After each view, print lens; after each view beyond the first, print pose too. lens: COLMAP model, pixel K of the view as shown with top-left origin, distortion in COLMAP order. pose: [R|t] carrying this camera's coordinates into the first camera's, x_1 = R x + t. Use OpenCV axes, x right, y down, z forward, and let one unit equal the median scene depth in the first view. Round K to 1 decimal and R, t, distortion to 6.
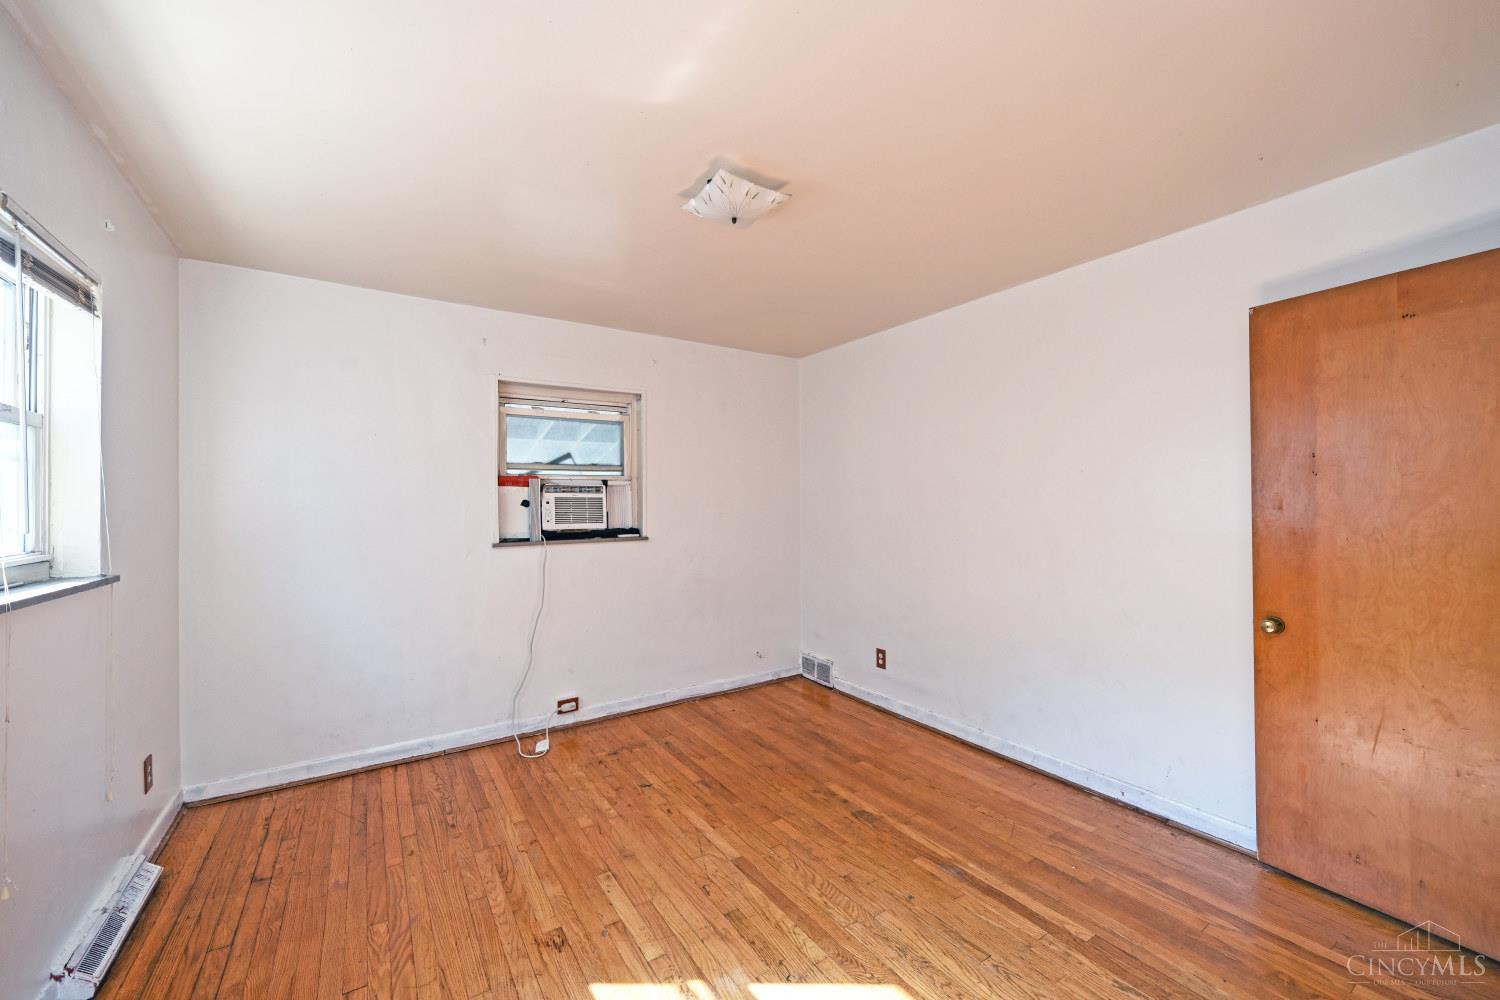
lens RADIAL K [[590.4, 0, 753.4], [0, 590.4, 502.6], [0, 0, 1]] dist [-0.003136, 0.000432]
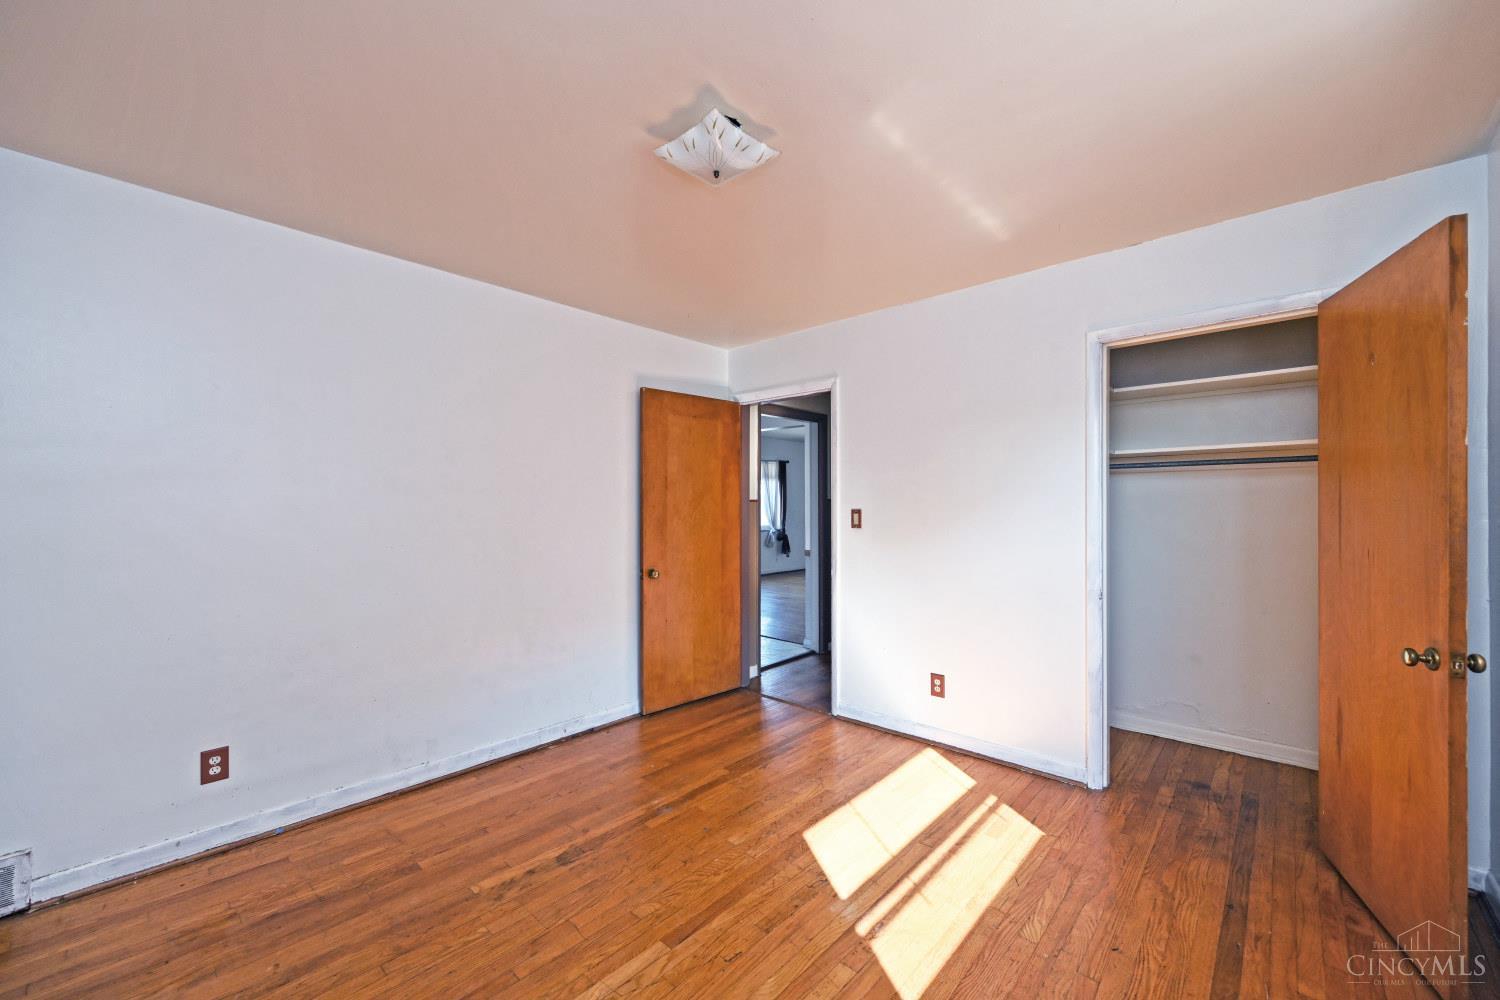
lens RADIAL K [[590.4, 0, 744.0], [0, 590.4, 503.3], [0, 0, 1]] dist [-0.003136, 0.000432]
pose [[-0.240334, 0.009071, 0.970648, -0.603136], [-0.001419, 0.999952, -0.009696, 0.010378], [-0.970689, -0.003708, -0.240310, 0.790249]]
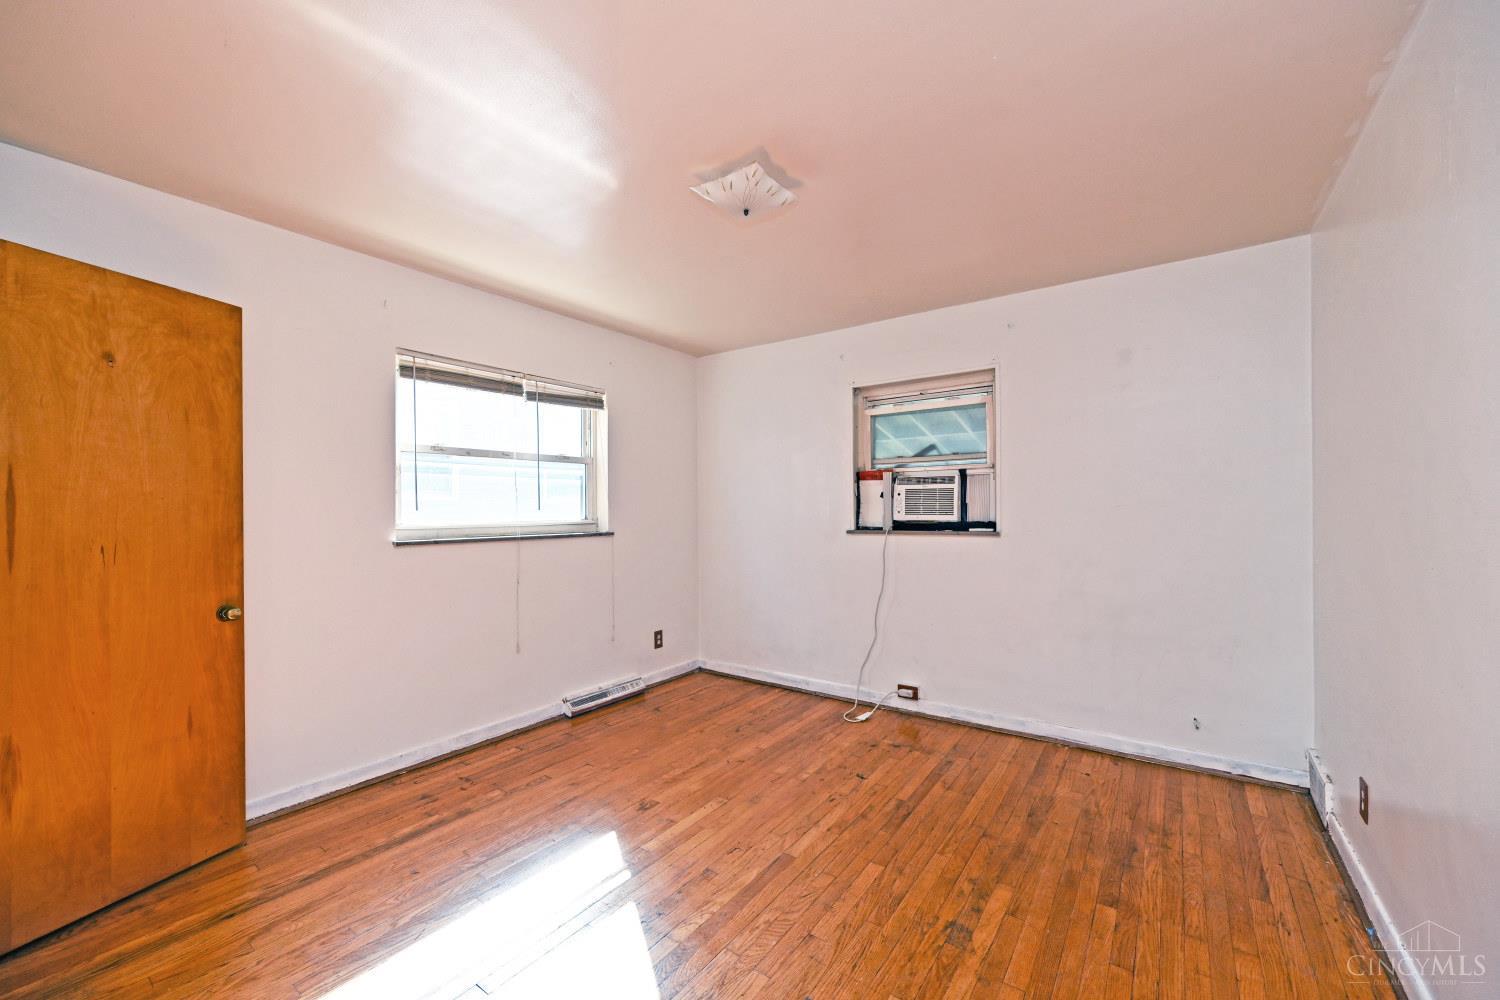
lens RADIAL K [[590.4, 0, 738.7], [0, 590.4, 503.5], [0, 0, 1]] dist [-0.003136, 0.000432]
pose [[0.346737, 0.001258, -0.937961, 0.622360], [0.008691, 0.999952, 0.004555, 0.010623], [0.937922, -0.009731, 0.346710, 0.425210]]
